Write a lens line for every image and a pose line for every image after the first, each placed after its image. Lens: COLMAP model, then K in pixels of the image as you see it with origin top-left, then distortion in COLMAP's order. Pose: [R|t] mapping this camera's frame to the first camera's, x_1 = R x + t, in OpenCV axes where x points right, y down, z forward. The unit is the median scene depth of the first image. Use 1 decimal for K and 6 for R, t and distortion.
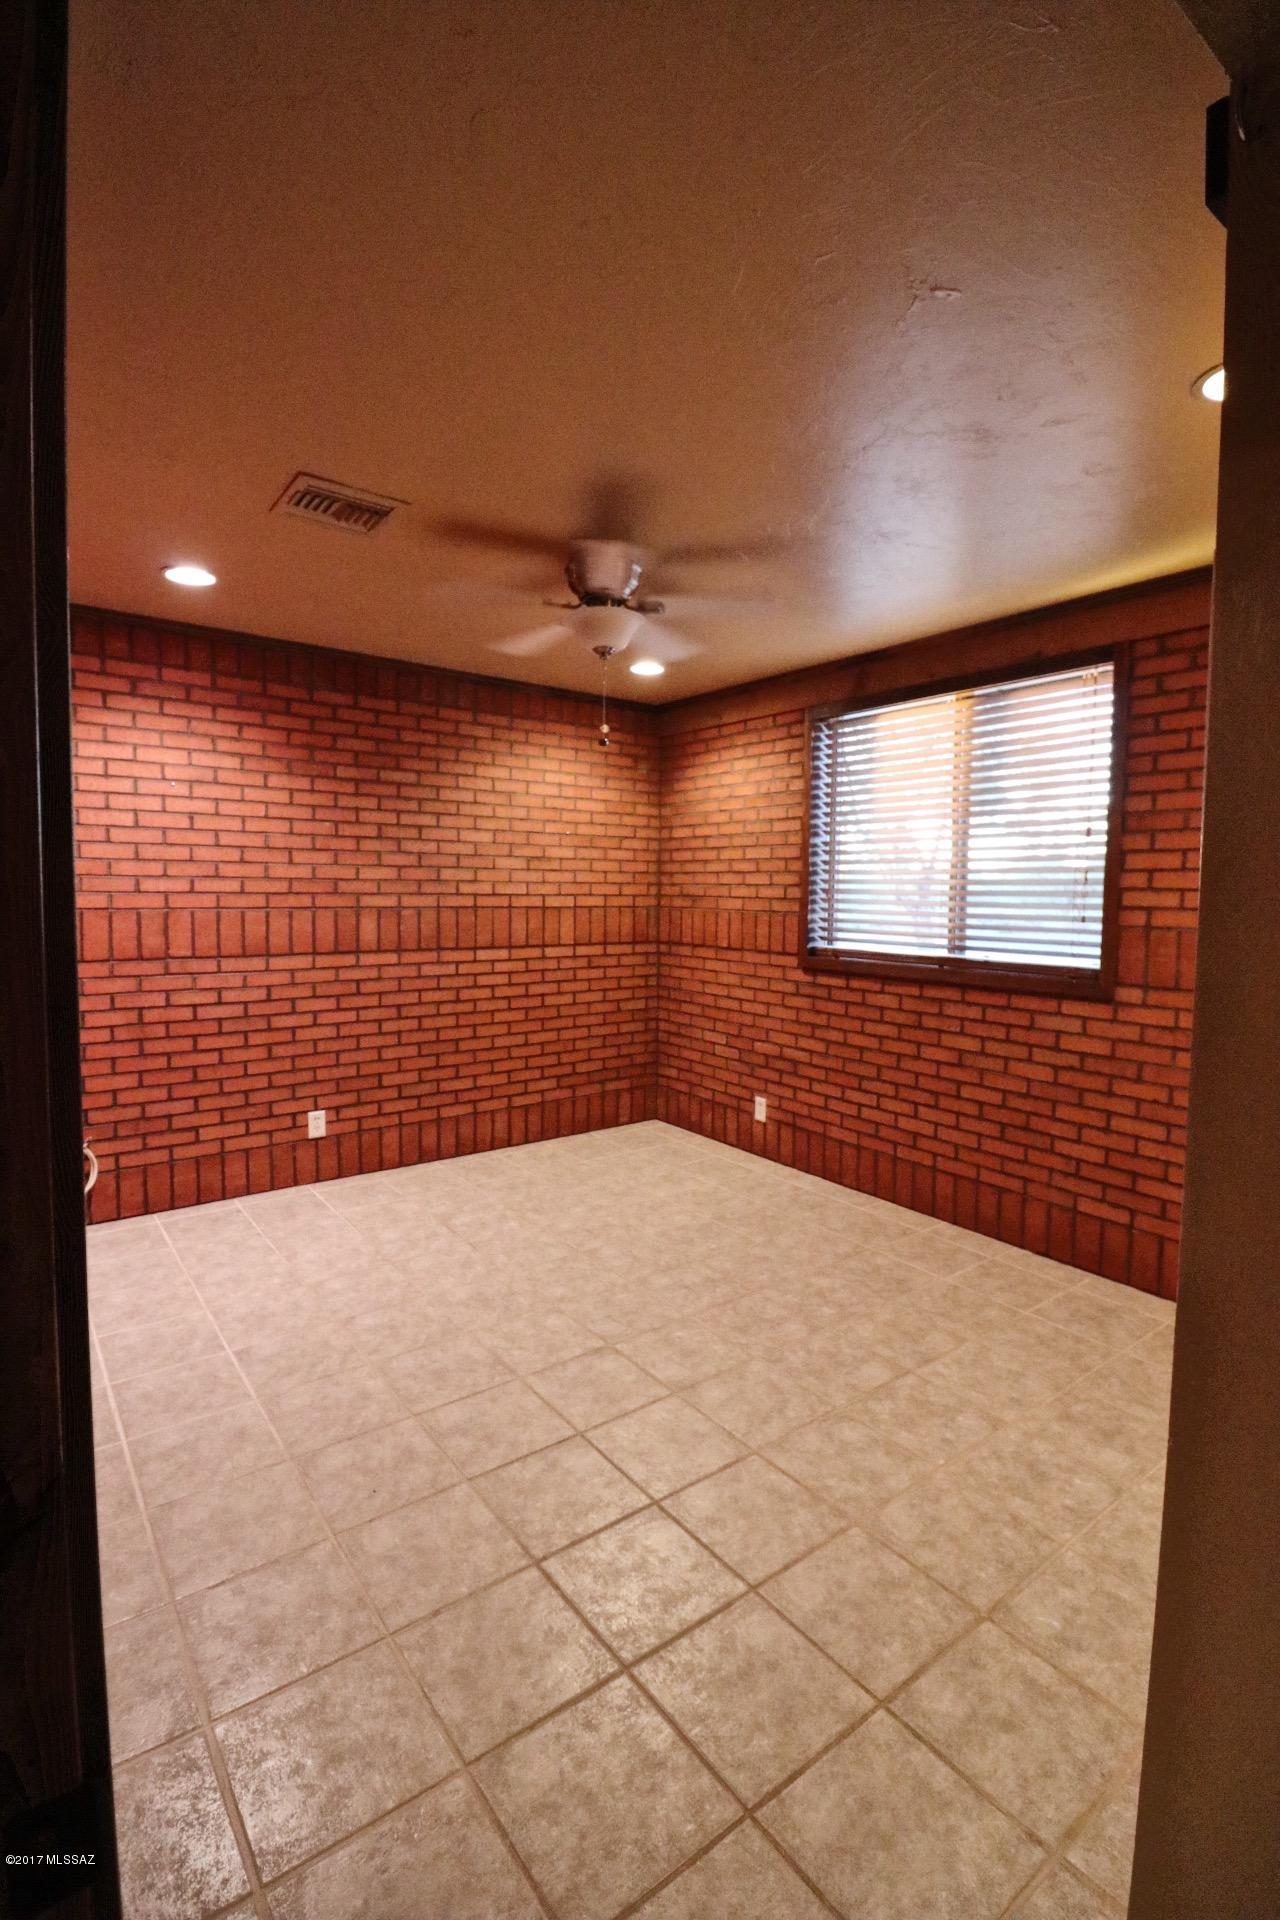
lens RADIAL K [[888.1, 0, 637.2], [0, 888.1, 952.5], [0, 0, 1]] dist [-0.005043, -0.008817]
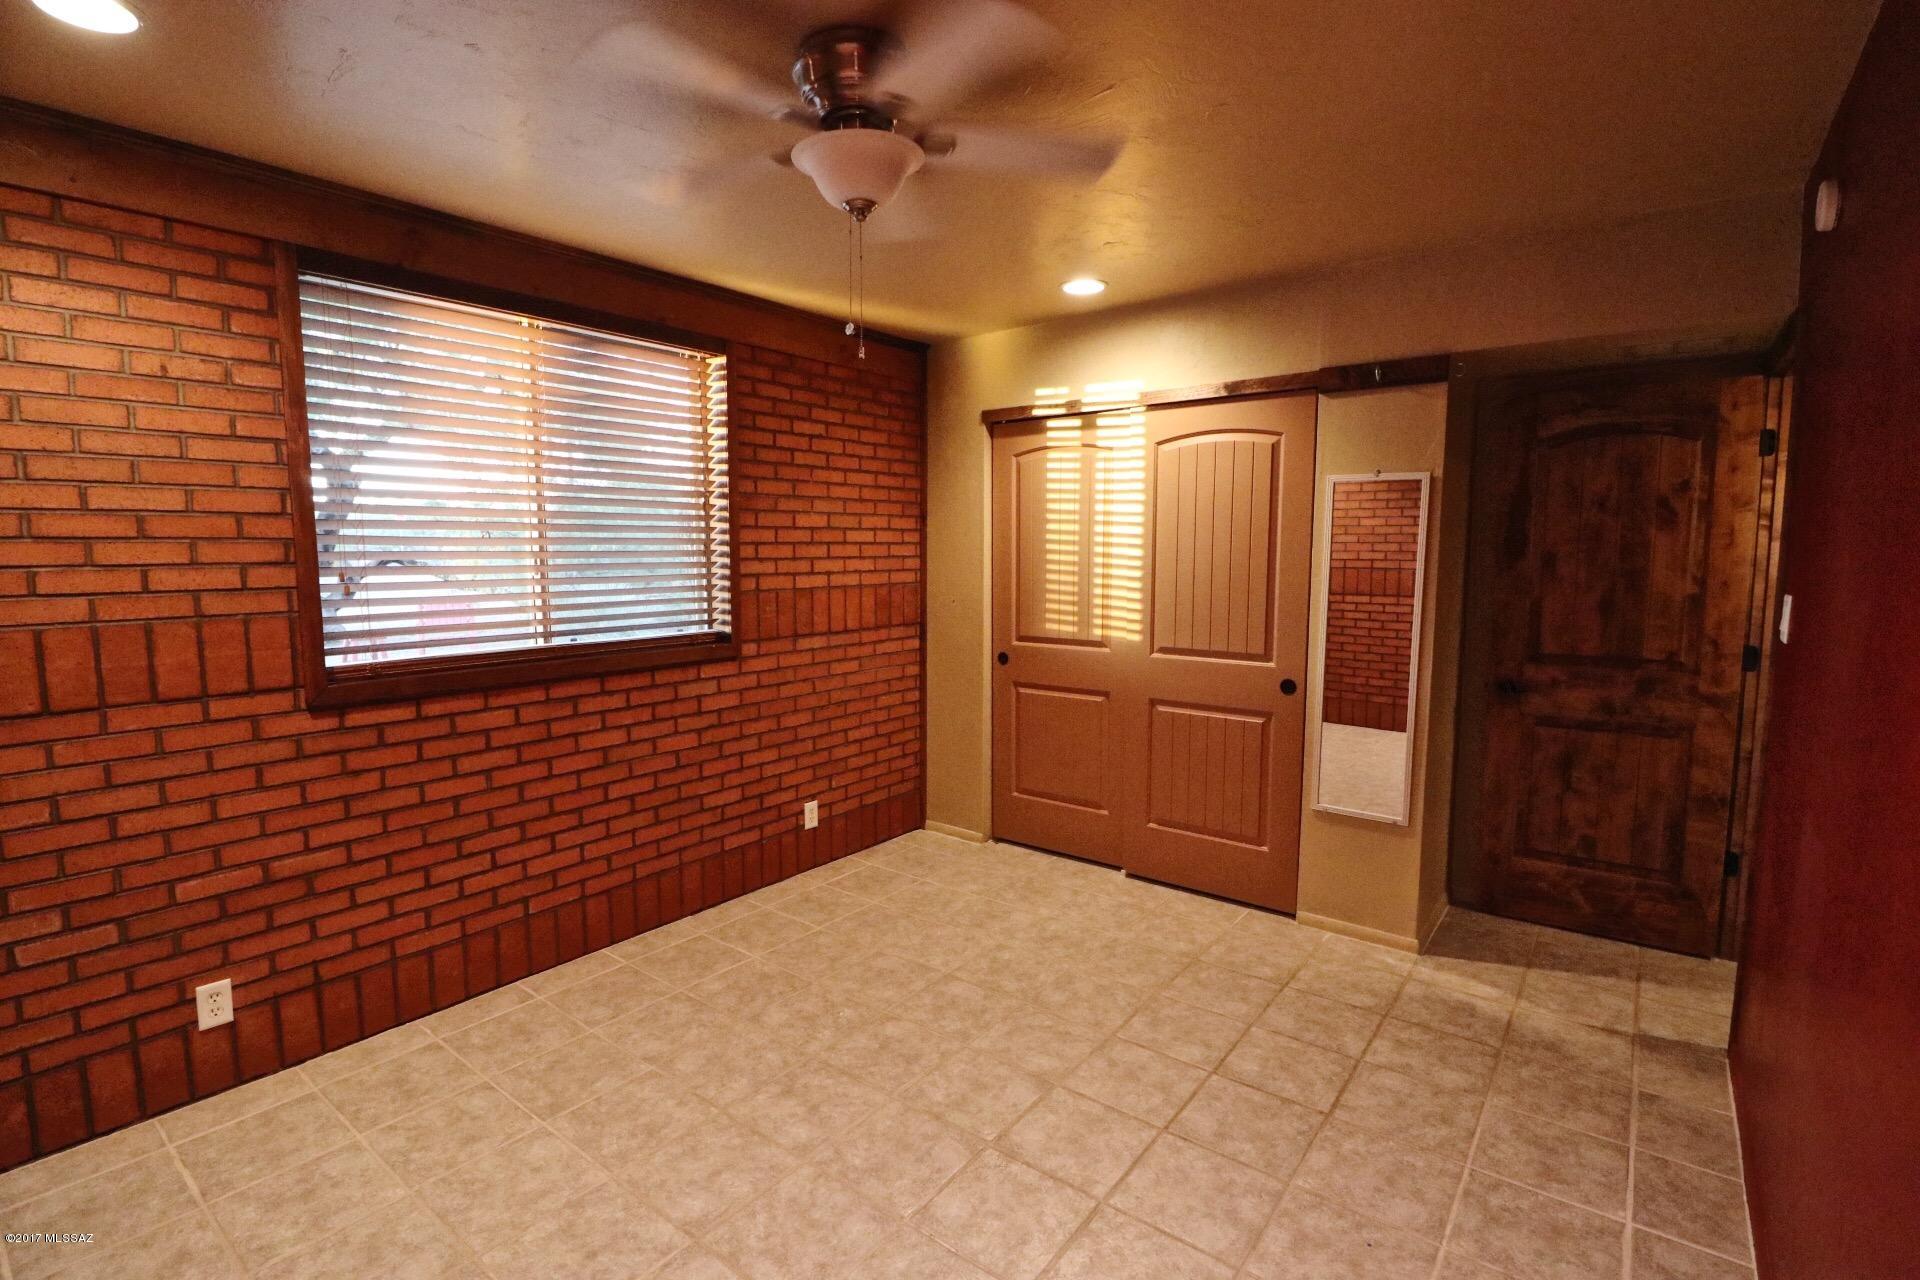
lens RADIAL K [[888.1, 0, 956.3], [0, 888.1, 643.0], [0, 0, 1]] dist [-0.005043, -0.008817]
pose [[-0.266385, -0.117414, 0.956689, -0.569757], [0.064042, 0.988203, 0.139114, -0.094196], [-0.961737, 0.098326, -0.255723, 0.915676]]
